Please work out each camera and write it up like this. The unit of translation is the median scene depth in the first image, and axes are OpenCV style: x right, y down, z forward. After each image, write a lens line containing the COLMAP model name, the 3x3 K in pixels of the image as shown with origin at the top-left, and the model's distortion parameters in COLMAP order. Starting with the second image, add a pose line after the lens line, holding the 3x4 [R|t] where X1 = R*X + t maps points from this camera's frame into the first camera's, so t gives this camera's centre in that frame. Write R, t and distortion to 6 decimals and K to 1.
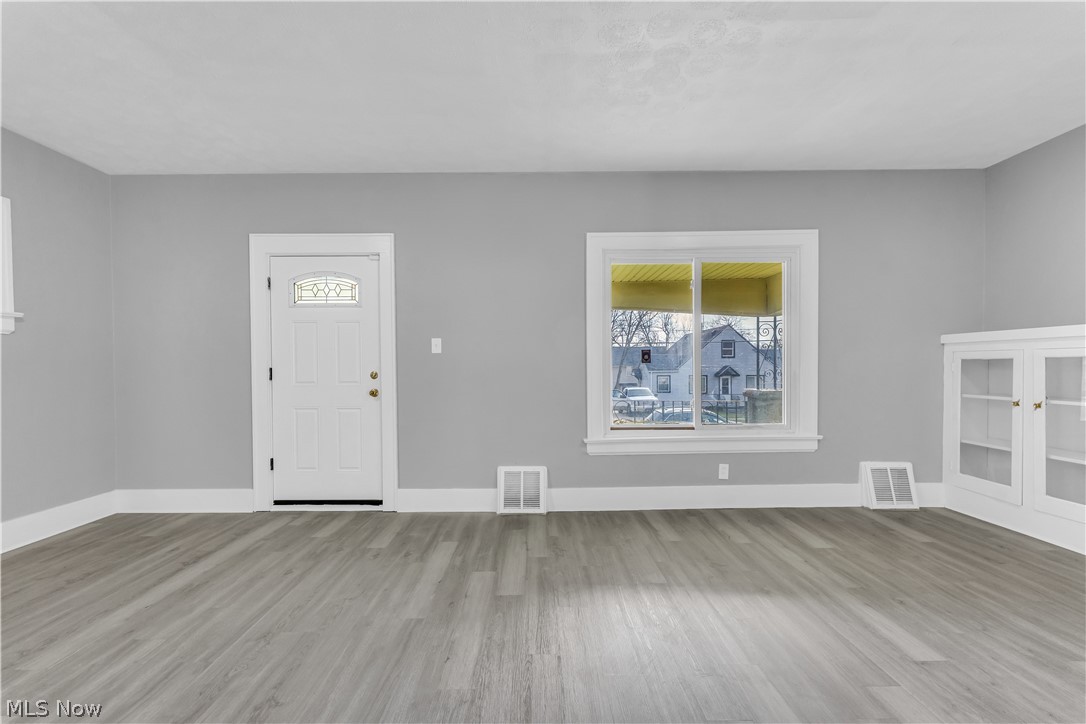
lens RADIAL K [[440.5, 0, 537.7], [0, 440.5, 368.1], [0, 0, 1]] dist [-0.000819, -0.000080]
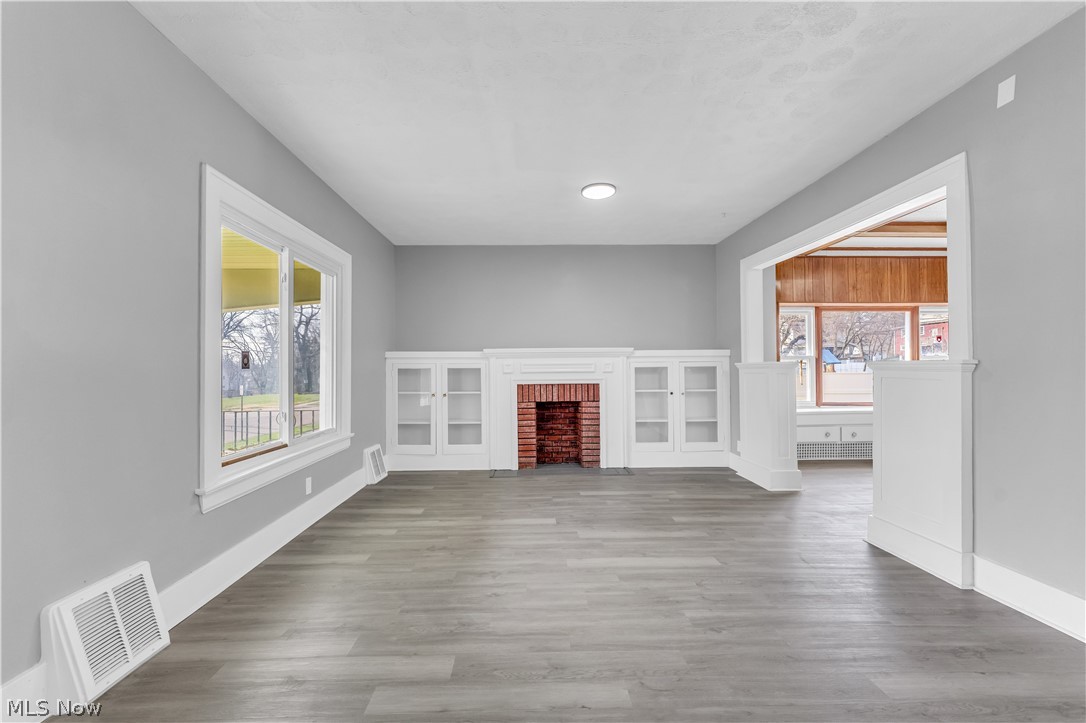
lens RADIAL K [[440.5, 0, 537.7], [0, 440.5, 367.6], [0, 0, 1]] dist [-0.000819, -0.000080]
pose [[-0.014983, 0.011927, 0.999817, -0.651268], [0.004682, 0.999919, -0.011858, -0.002409], [-0.999877, 0.004504, -0.015038, 0.658707]]
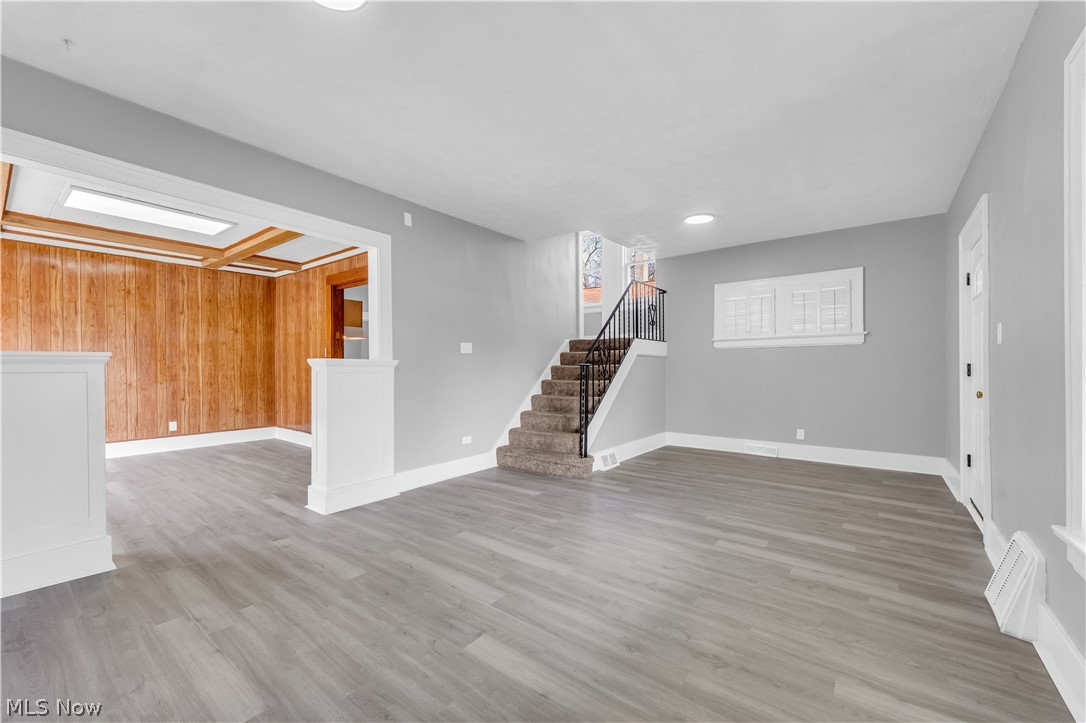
lens RADIAL K [[440.5, 0, 537.7], [0, 440.5, 367.6], [0, 0, 1]] dist [-0.000819, -0.000080]
pose [[-0.619945, 0.010824, -0.784571, 0.972941], [0.005488, 0.999940, 0.009459, -0.008719], [0.784626, 0.001559, -0.619967, 1.063219]]
